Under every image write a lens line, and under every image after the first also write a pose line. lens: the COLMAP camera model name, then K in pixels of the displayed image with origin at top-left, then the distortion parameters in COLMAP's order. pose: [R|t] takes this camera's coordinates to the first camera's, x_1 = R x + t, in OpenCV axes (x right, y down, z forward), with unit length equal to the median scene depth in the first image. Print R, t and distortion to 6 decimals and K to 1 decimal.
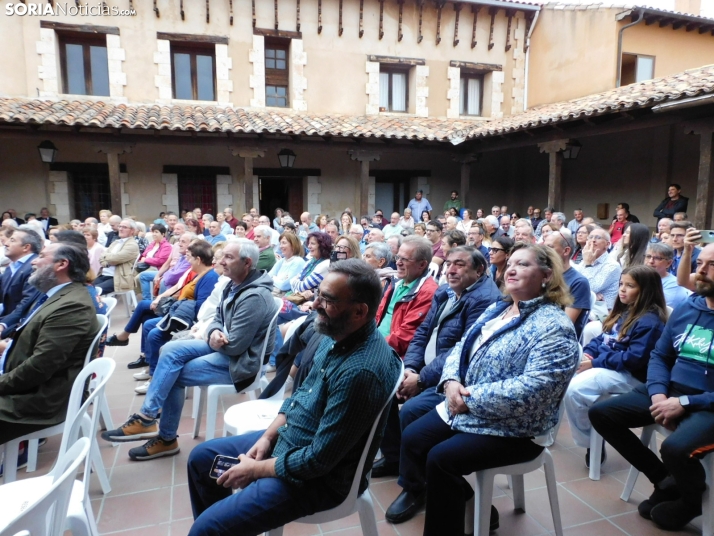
lens RADIAL K [[512.6, 0, 356.5], [0, 512.6, 266.3], [0, 0, 1]] dist [0.010185, -0.006148]
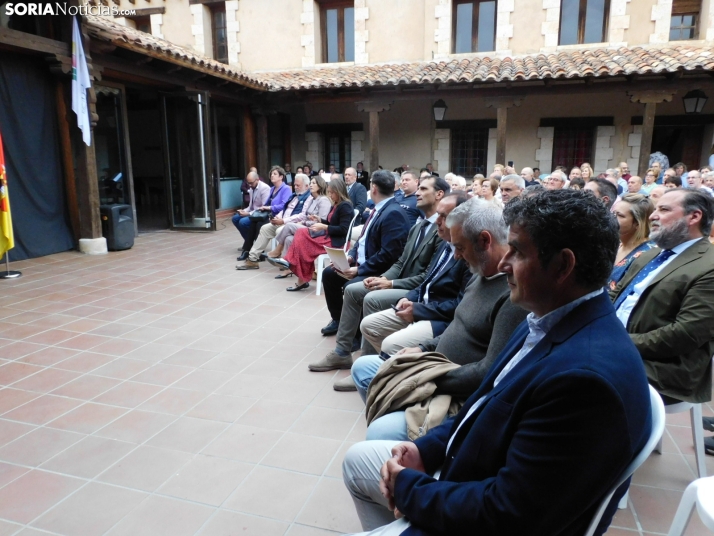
lens RADIAL K [[512.6, 0, 346.4], [0, 512.6, 256.0], [0, 0, 1]] dist [0.010185, -0.006148]
pose [[0.830795, 0.094502, -0.548497, -0.143559], [-0.062016, 0.995061, 0.077508, 0.007664], [0.553113, -0.030378, 0.832552, -0.005348]]
